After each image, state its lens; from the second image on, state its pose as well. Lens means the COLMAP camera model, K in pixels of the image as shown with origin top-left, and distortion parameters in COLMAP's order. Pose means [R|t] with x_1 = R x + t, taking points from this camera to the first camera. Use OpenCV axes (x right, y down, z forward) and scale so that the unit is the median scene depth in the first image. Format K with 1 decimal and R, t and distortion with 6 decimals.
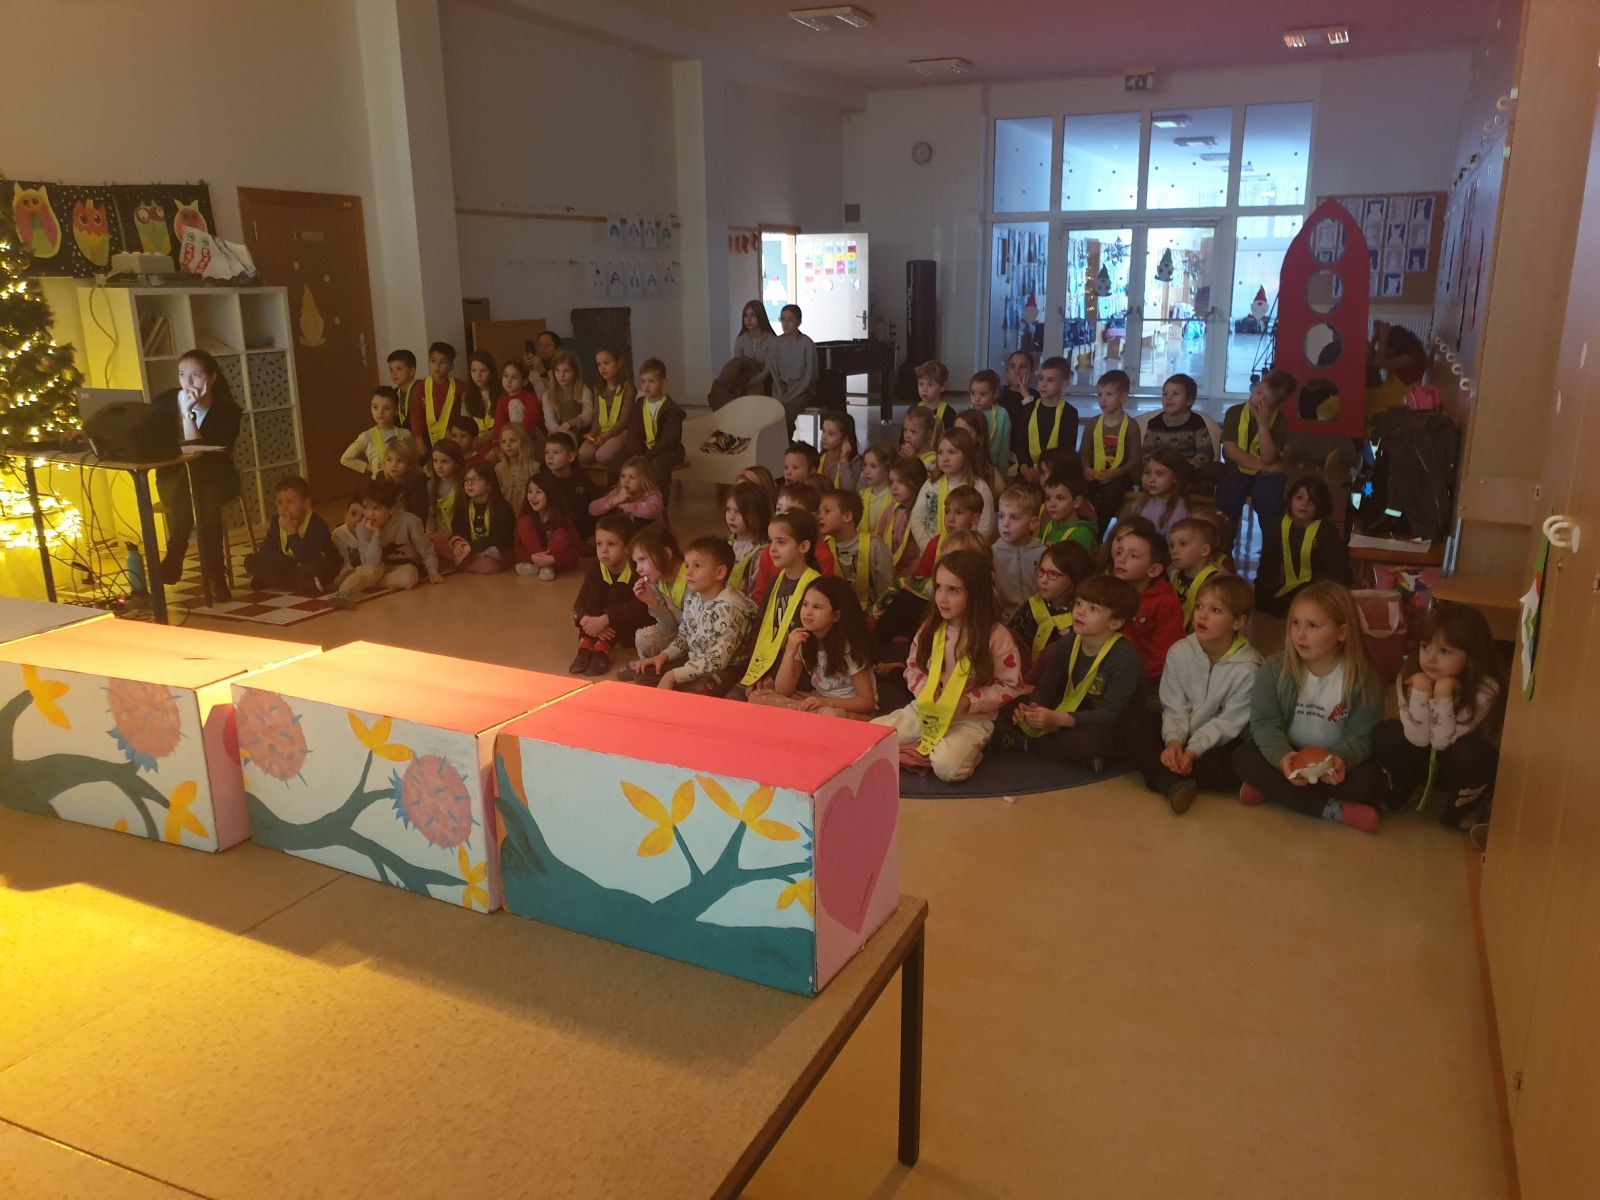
lens RADIAL K [[1220.2, 0, 807.7], [0, 1220.2, 609.8], [0, 0, 1]] dist [0.011553, 0.010451]
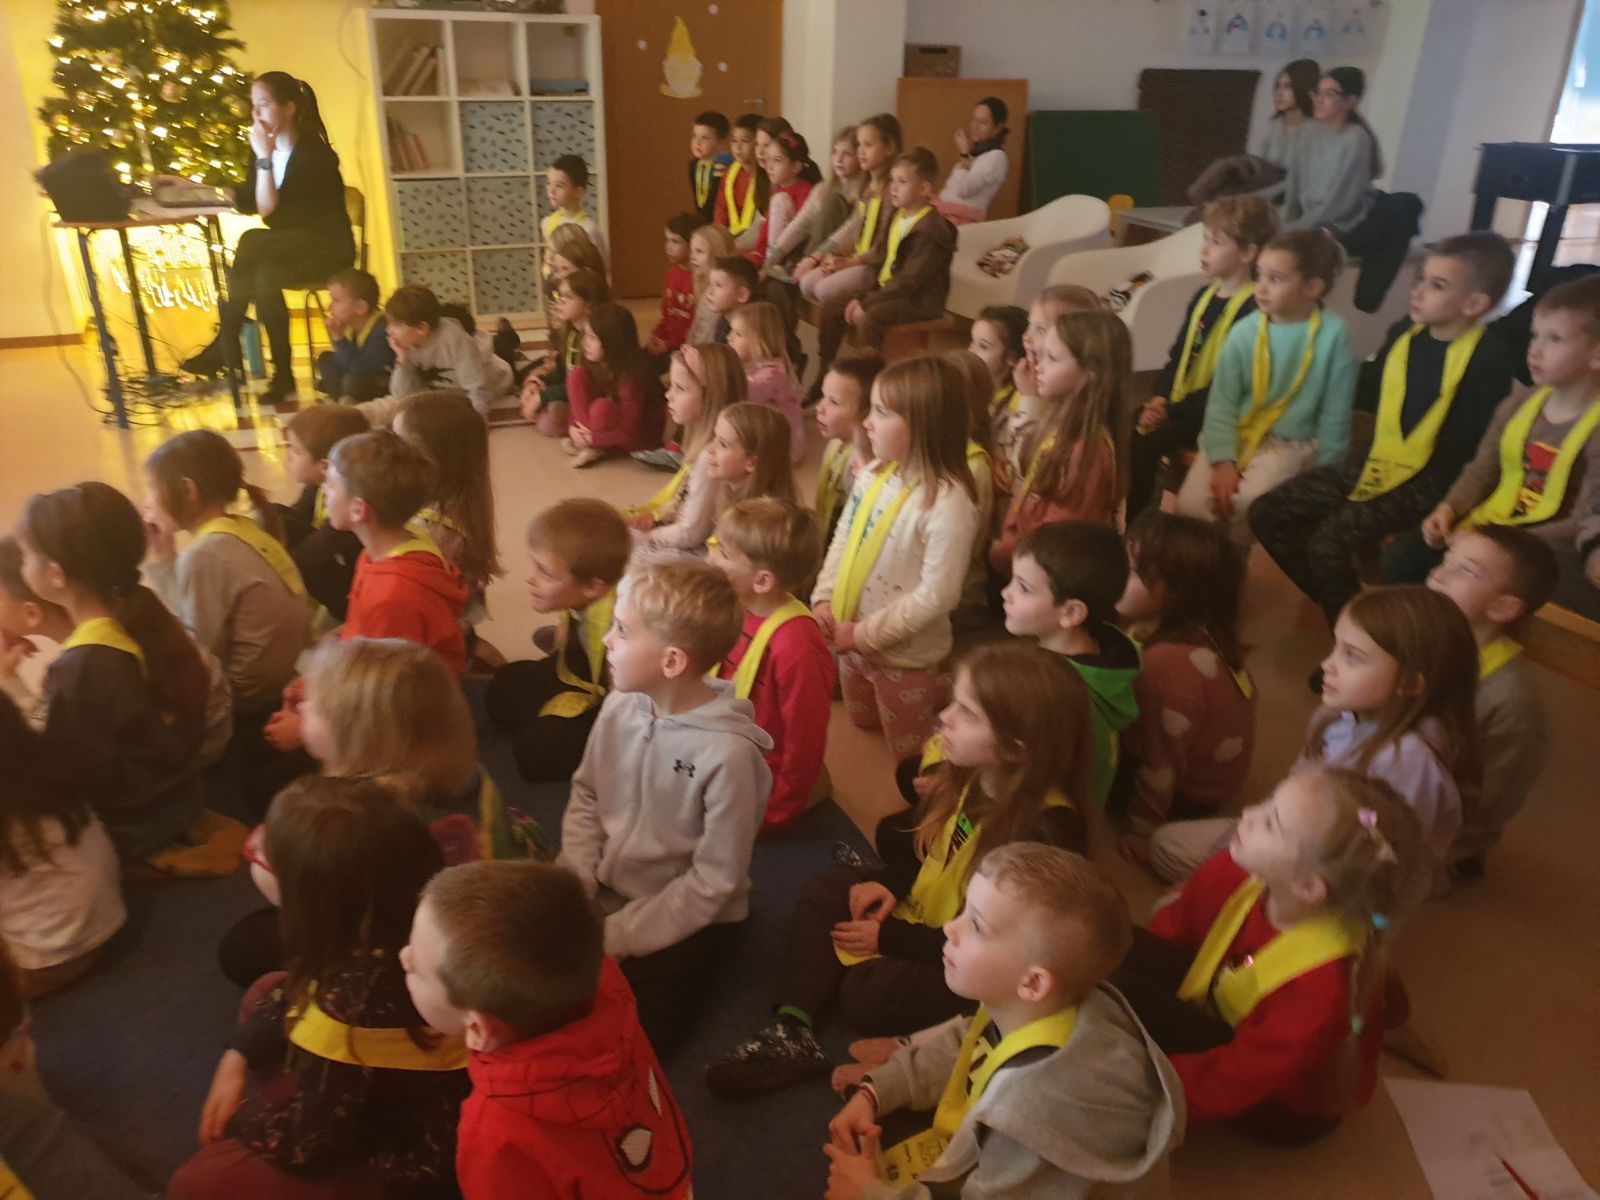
lens RADIAL K [[1220.2, 0, 807.7], [0, 1220.2, 609.8], [0, 0, 1]] dist [0.011553, 0.010451]
pose [[0.744977, 0.303693, -0.593952, 0.250255], [-0.197843, 0.950889, 0.238050, -0.103558], [0.637077, -0.059833, 0.768475, 0.412159]]
